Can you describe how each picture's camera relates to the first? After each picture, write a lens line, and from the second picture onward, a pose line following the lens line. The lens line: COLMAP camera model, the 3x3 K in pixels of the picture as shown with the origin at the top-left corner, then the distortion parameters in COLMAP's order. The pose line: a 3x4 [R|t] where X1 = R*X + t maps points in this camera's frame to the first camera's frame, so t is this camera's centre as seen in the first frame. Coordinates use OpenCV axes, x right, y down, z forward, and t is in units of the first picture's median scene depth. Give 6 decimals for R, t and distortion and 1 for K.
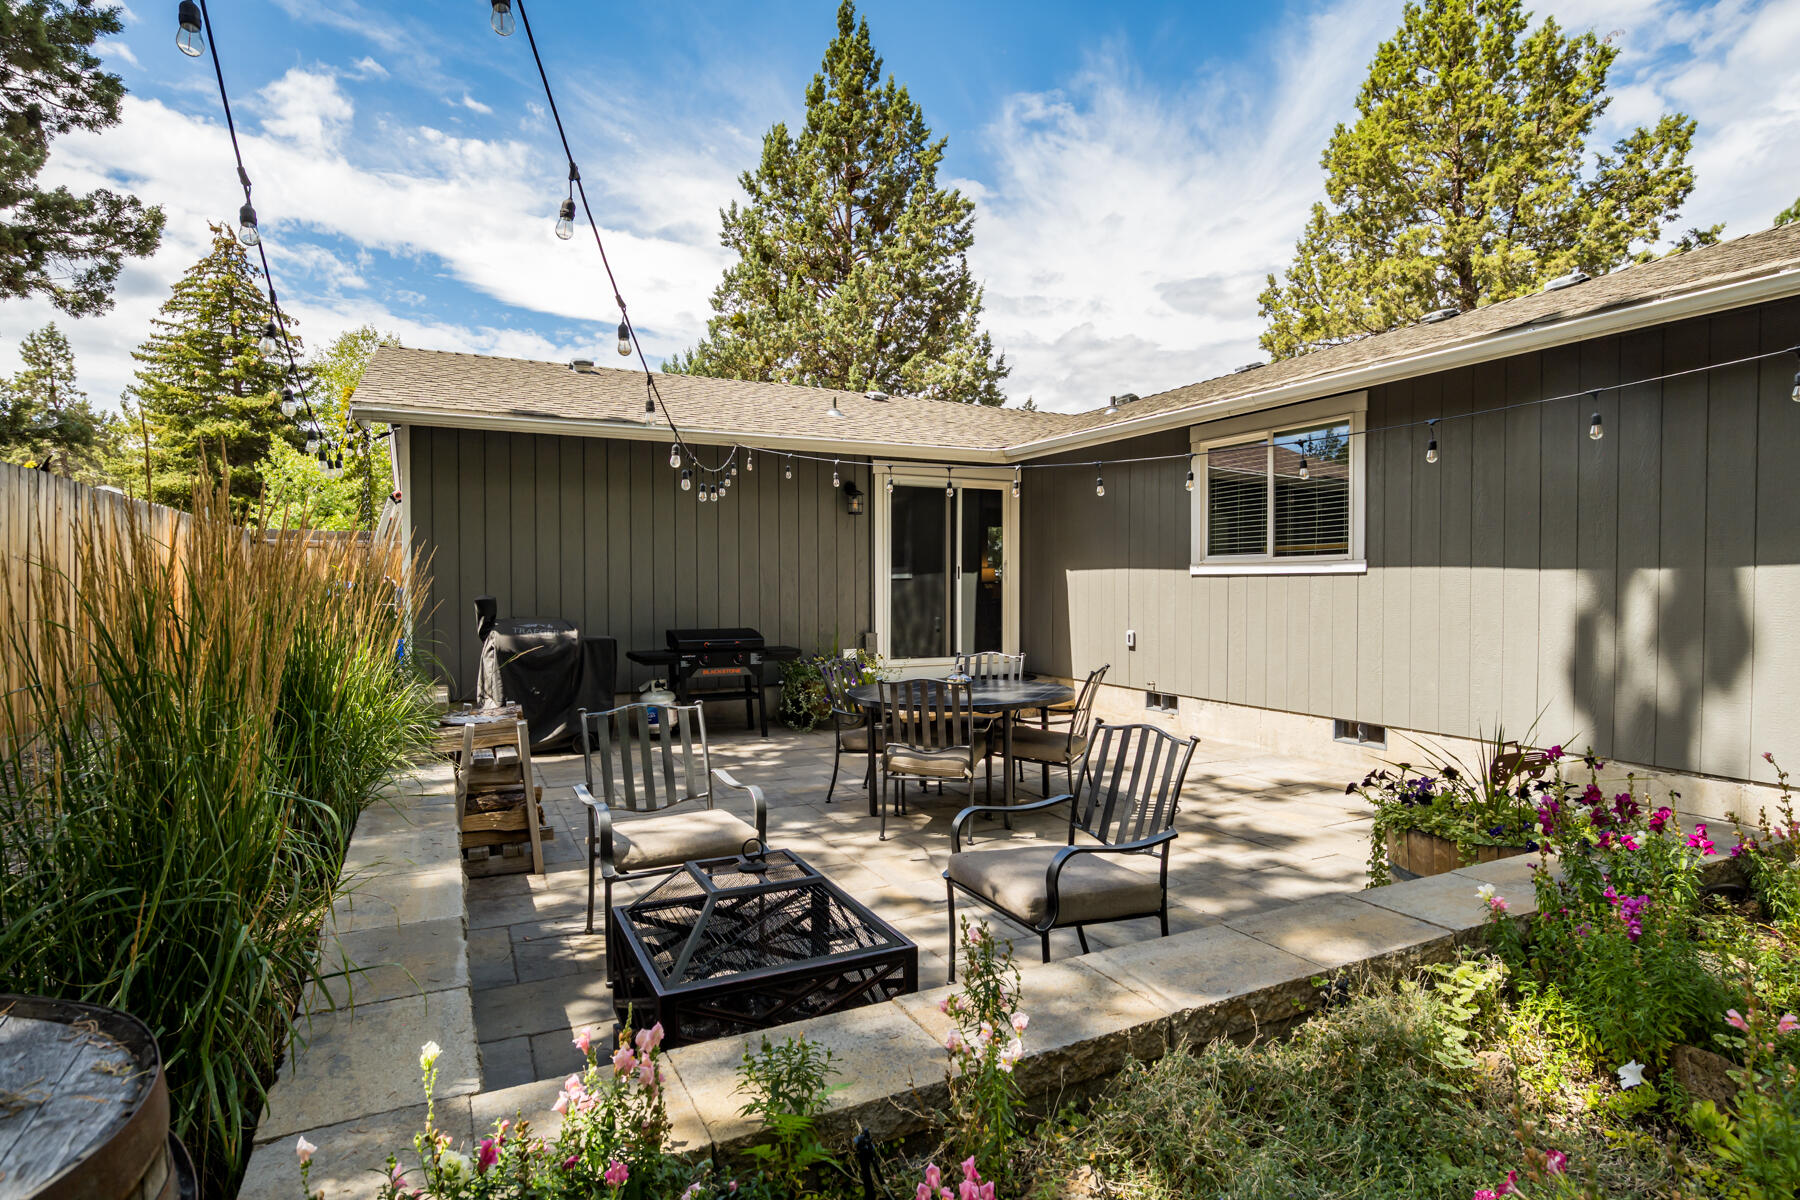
lens RADIAL K [[908.8, 0, 903.2], [0, 908.8, 592.4], [0, 0, 1]] dist [-0.010434, 0.001144]
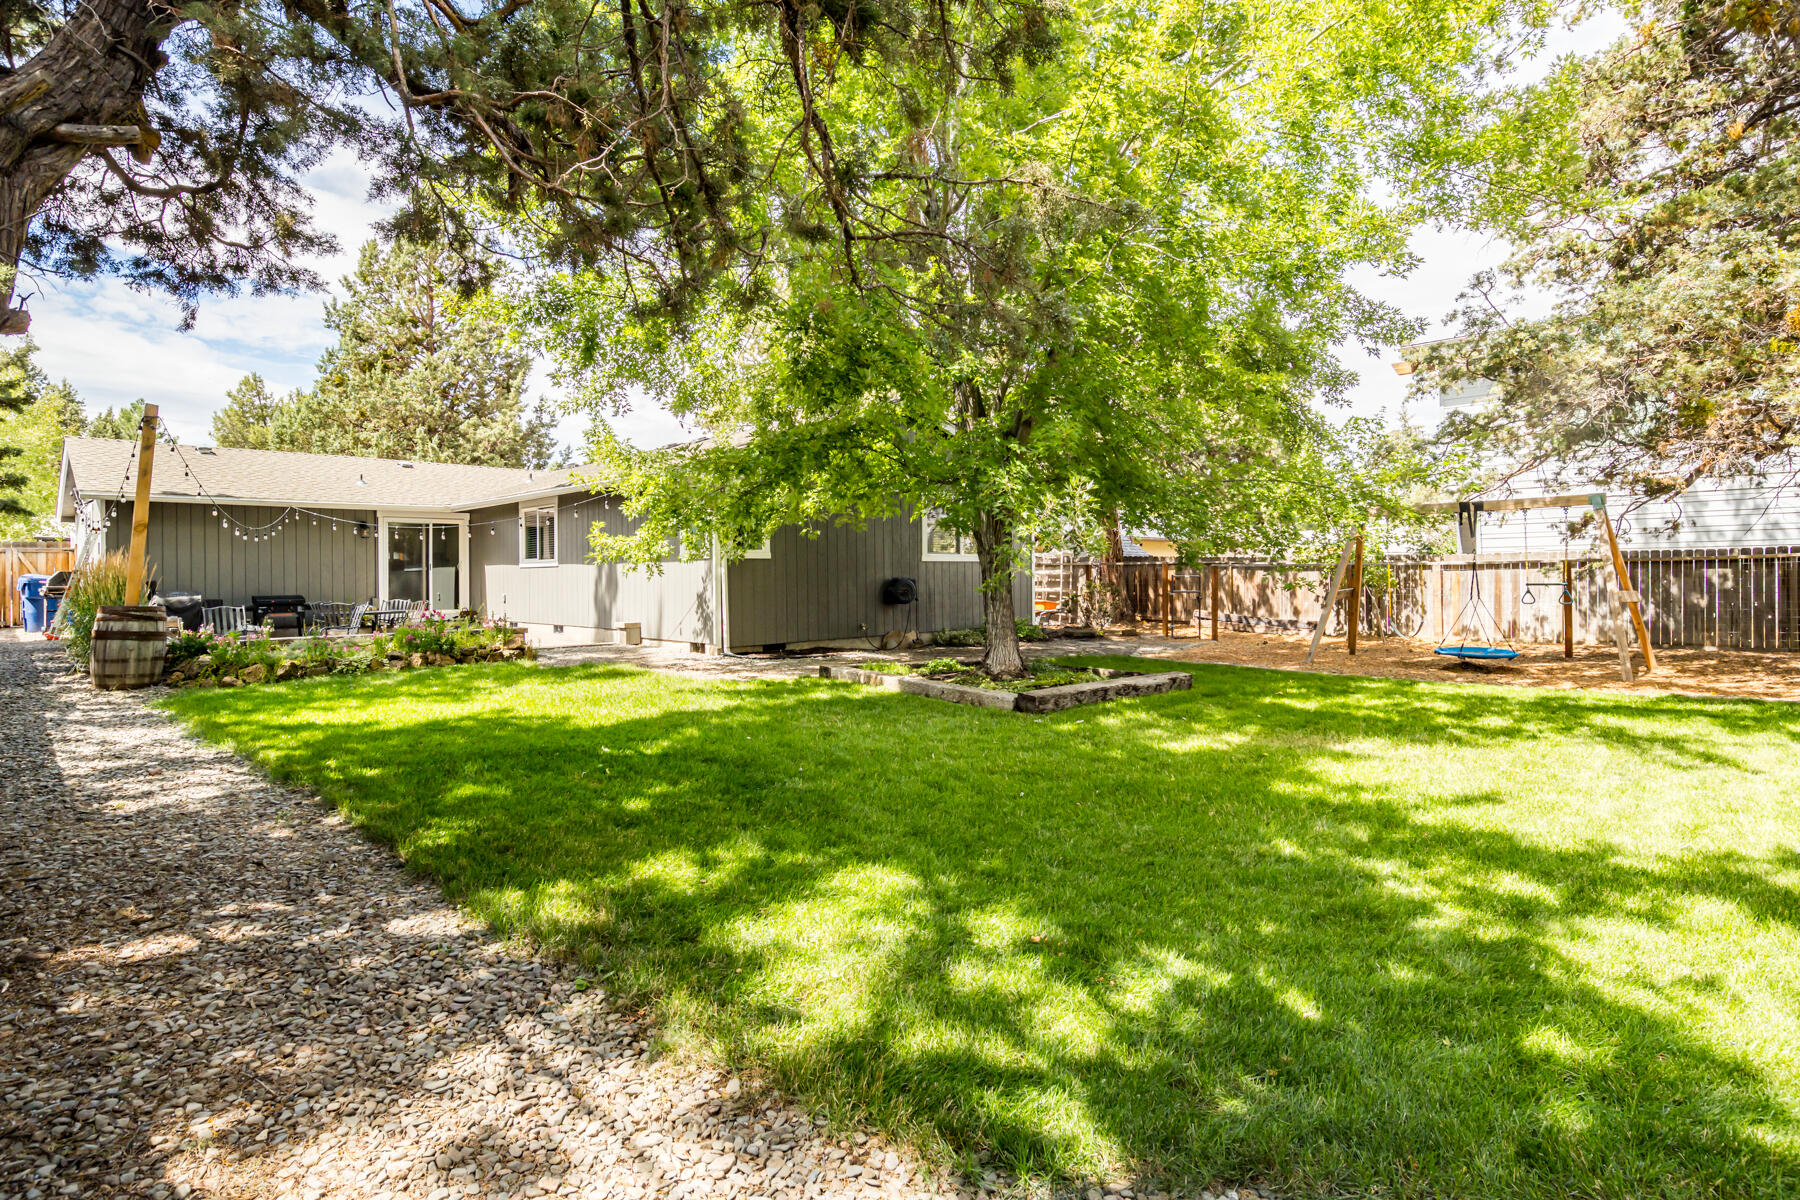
lens RADIAL K [[924.7, 0, 900.6], [0, 924.7, 570.2], [0, 0, 1]] dist [-0.000792, 0.000133]
pose [[0.956256, -0.012986, 0.292244, 0.500632], [0.015576, 0.999857, -0.006539, 0.017627], [-0.292117, 0.010804, 0.956322, -1.345172]]
